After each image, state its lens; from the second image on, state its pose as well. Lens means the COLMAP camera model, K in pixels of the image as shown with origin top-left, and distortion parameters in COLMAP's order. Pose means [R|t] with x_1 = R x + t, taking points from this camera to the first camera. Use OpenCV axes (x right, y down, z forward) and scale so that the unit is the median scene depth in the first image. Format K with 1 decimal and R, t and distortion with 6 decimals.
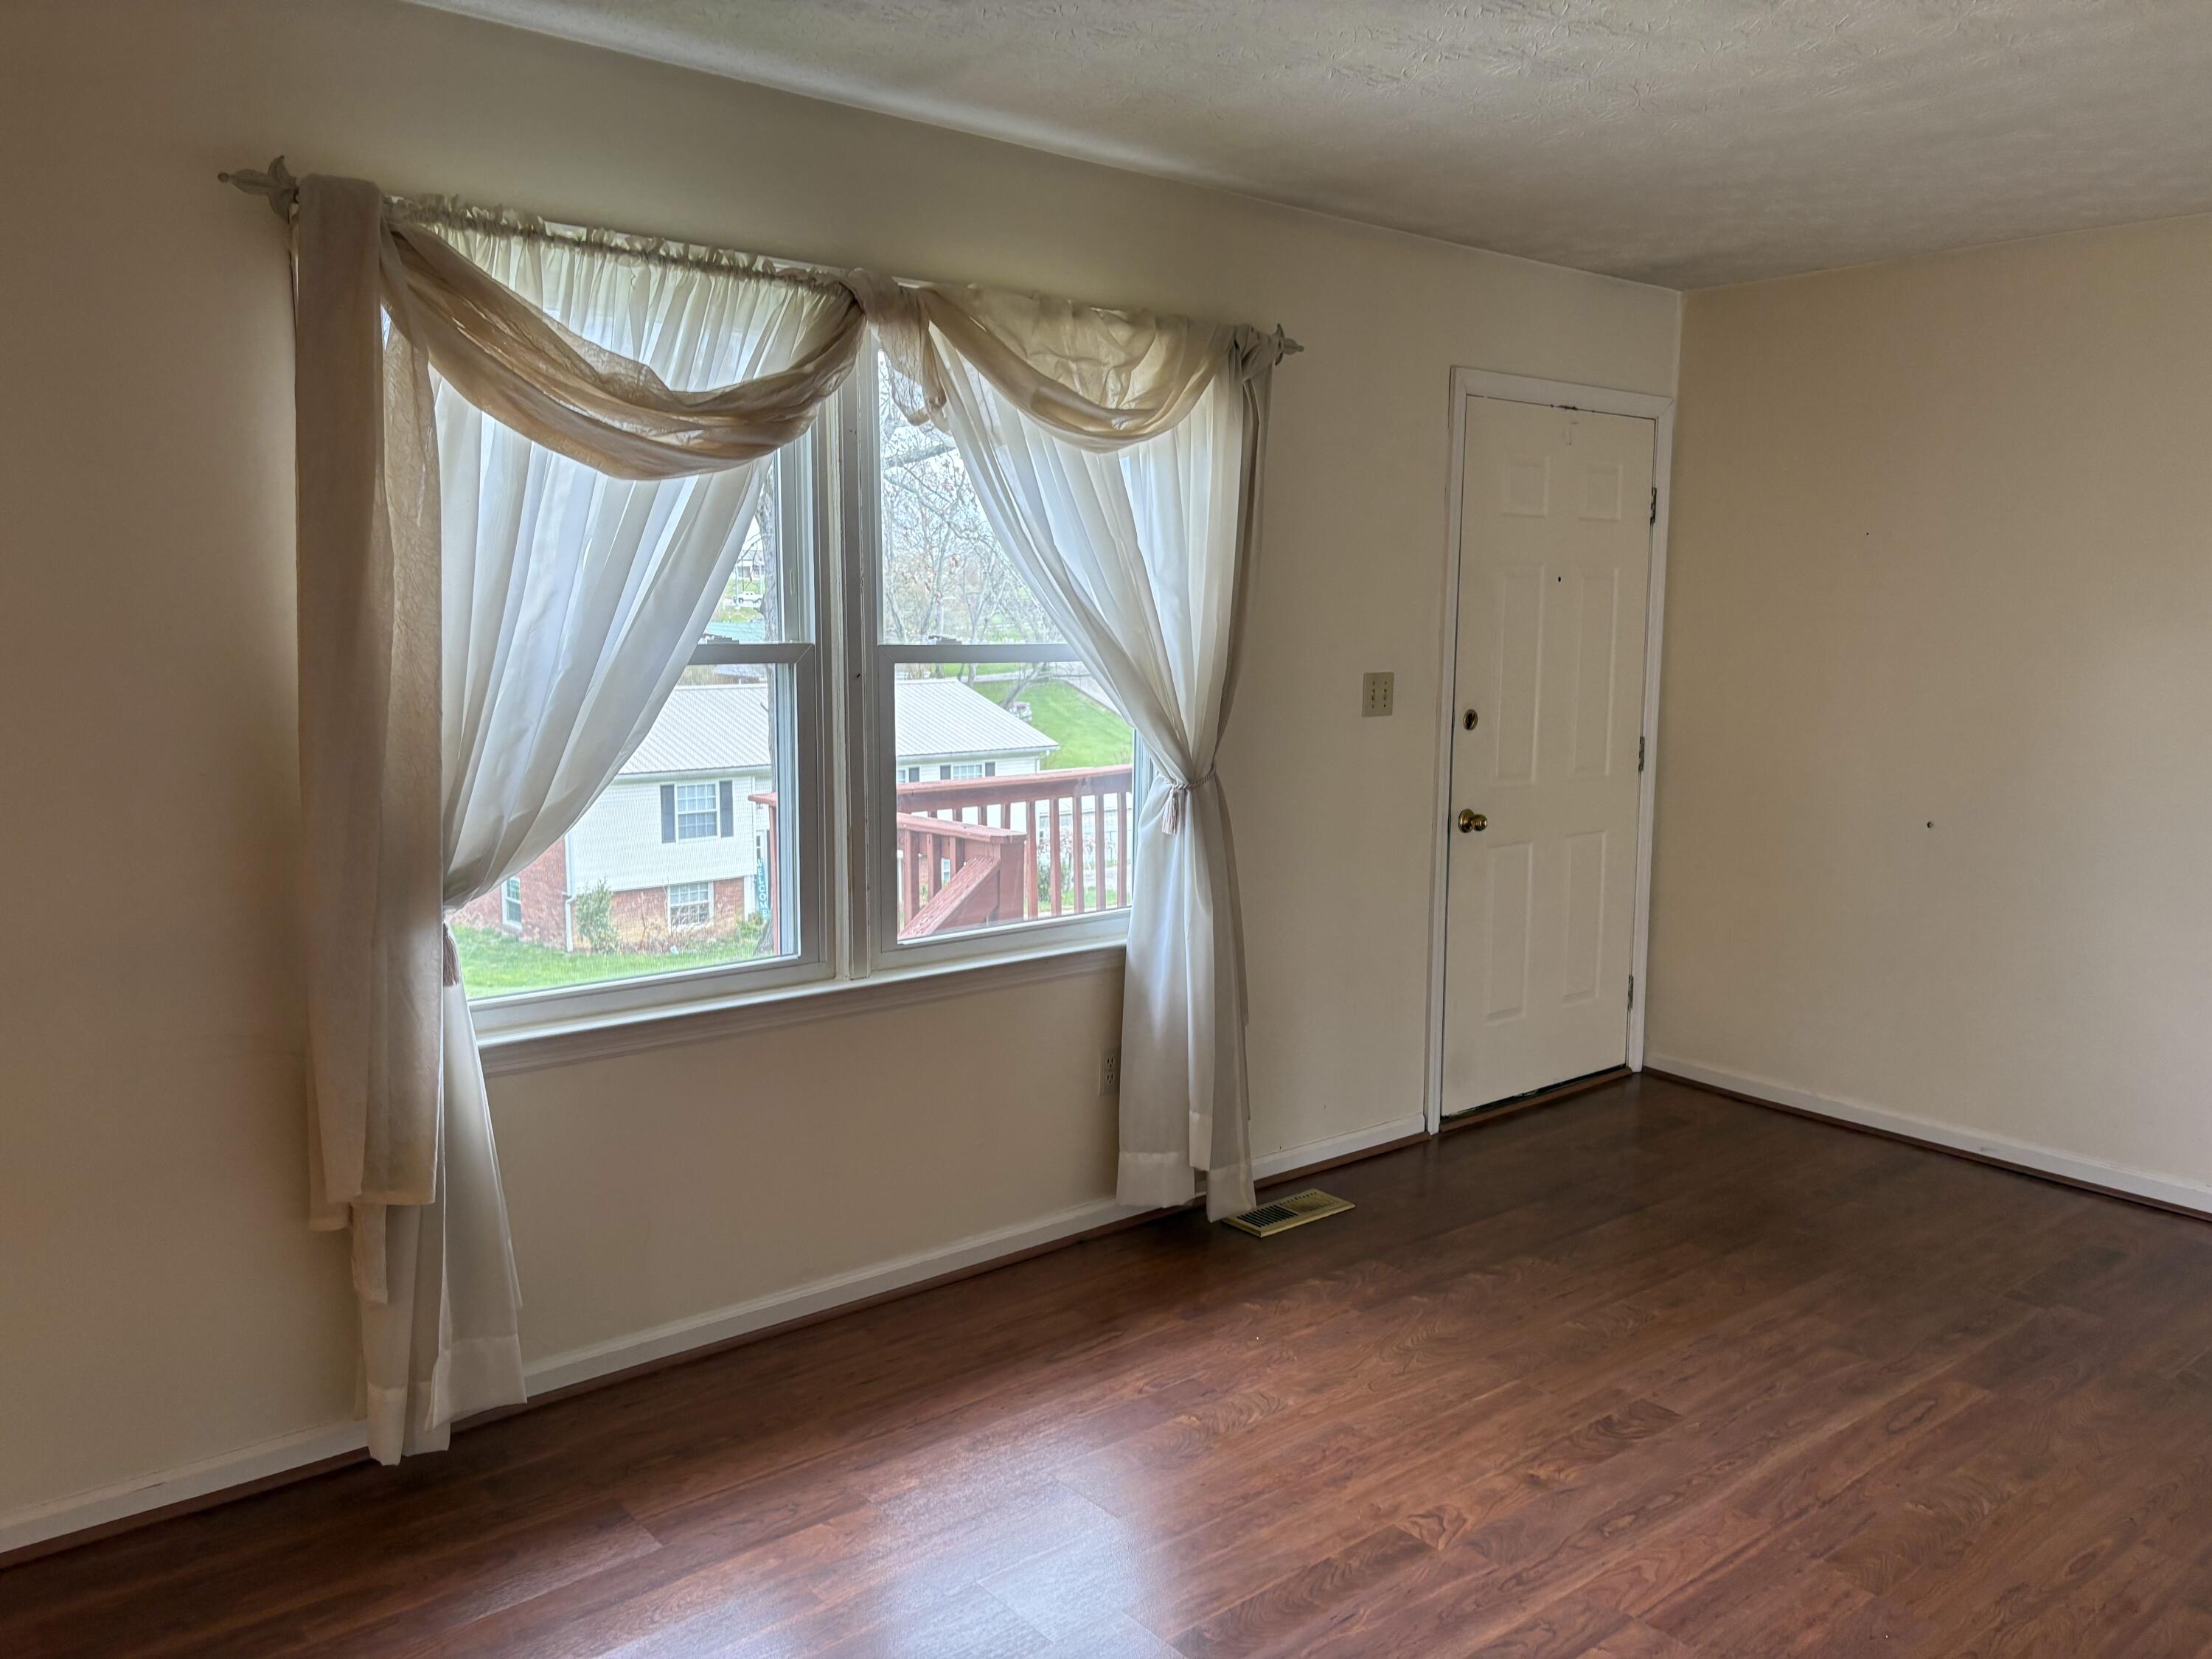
lens RADIAL K [[1690.8, 0, 1106.0], [0, 1690.8, 829.5], [0, 0, 1]] dist [0.079689, -0.000794]
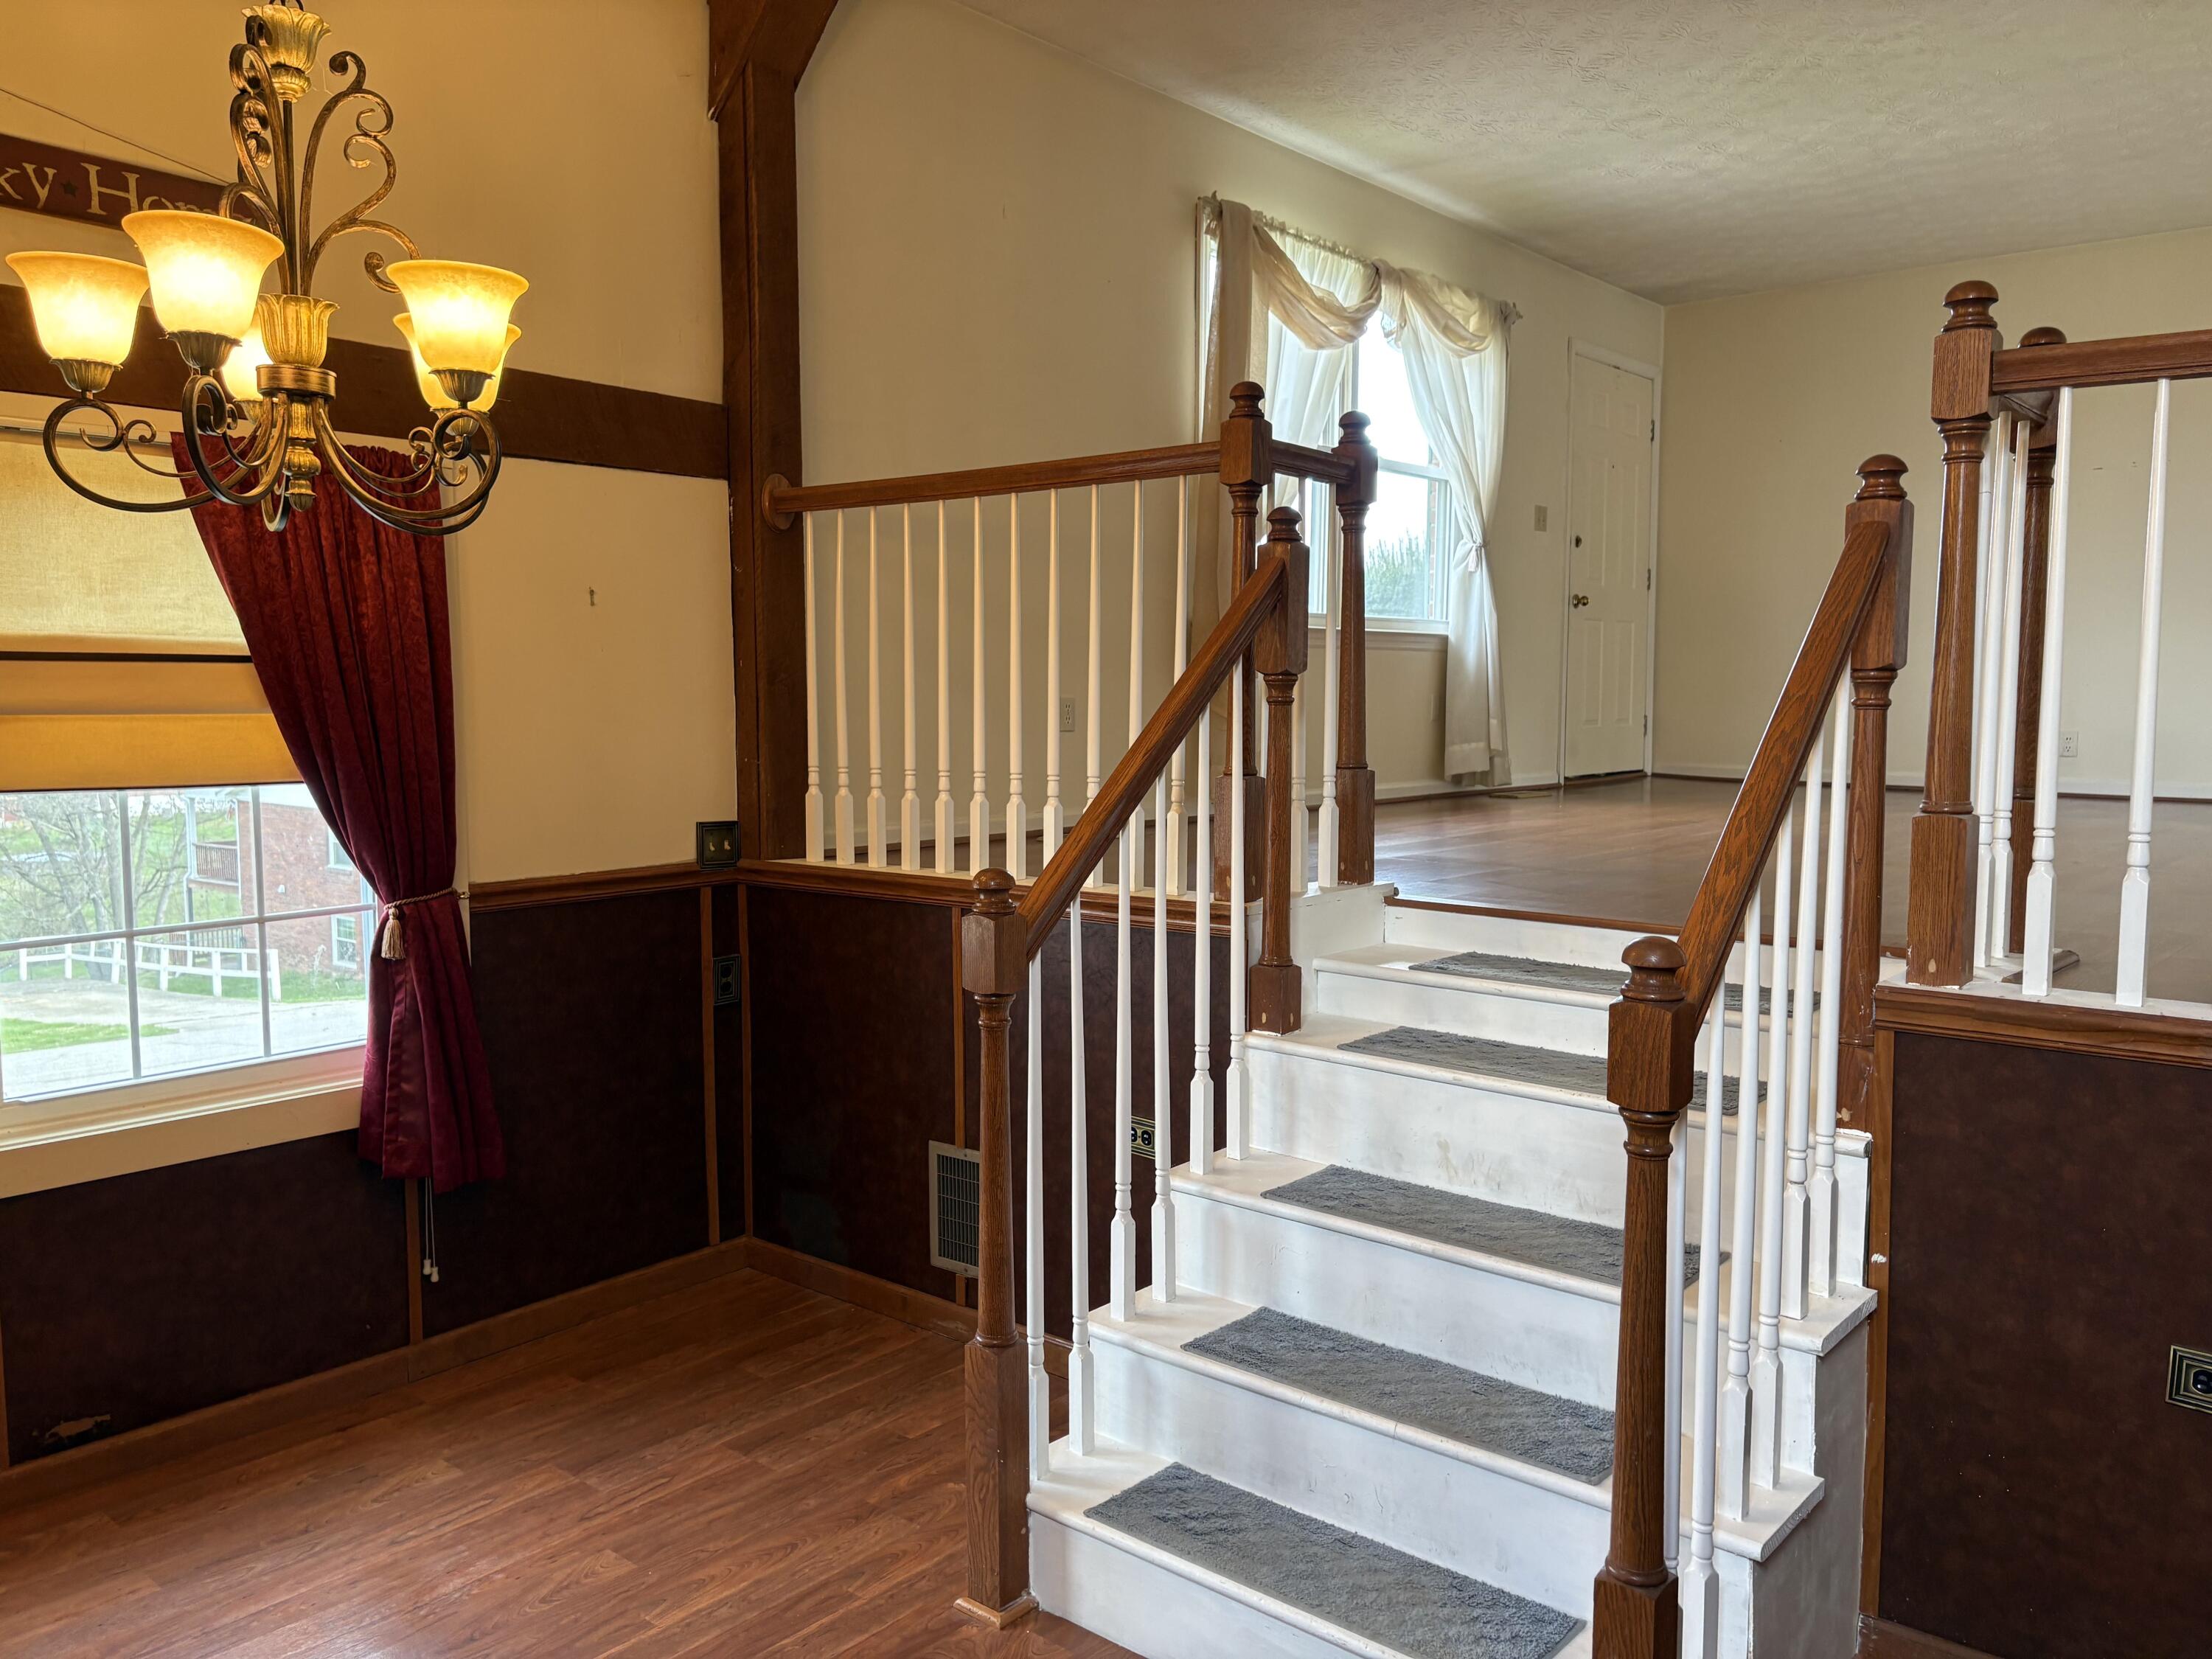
lens RADIAL K [[1690.8, 0, 1106.0], [0, 1690.8, 829.5], [0, 0, 1]] dist [0.079689, -0.000794]
pose [[0.986678, -0.020177, 0.161431, -0.658469], [0.027953, 0.998548, -0.046040, 0.355414], [-0.160267, 0.049939, 0.985810, -0.747150]]
